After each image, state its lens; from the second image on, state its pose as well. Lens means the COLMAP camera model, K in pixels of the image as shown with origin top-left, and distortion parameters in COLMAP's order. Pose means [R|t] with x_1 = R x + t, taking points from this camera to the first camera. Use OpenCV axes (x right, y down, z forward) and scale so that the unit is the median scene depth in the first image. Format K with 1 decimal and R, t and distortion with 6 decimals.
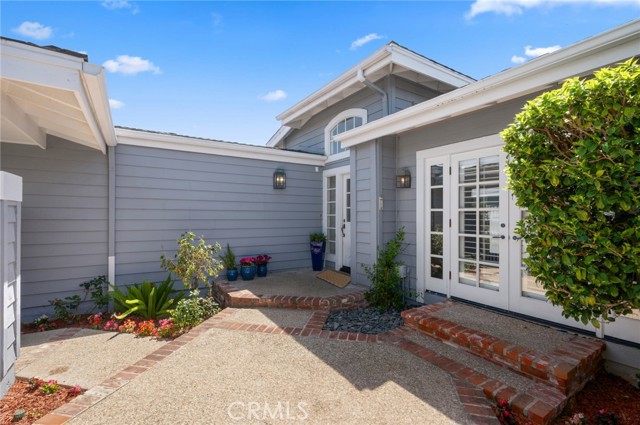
lens RADIAL K [[297.0, 0, 320.8], [0, 297.0, 212.3], [0, 0, 1]] dist [0.001593, -0.000410]
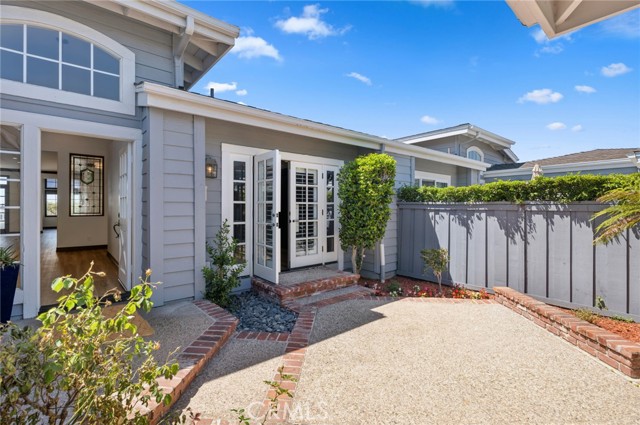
lens RADIAL K [[297.0, 0, 320.8], [0, 297.0, 212.3], [0, 0, 1]] dist [0.001593, -0.000410]
pose [[-0.141388, -0.016636, 0.989815, -0.959108], [-0.012103, 0.999813, 0.015075, 0.010481], [-0.989880, -0.009848, -0.141563, 1.101913]]
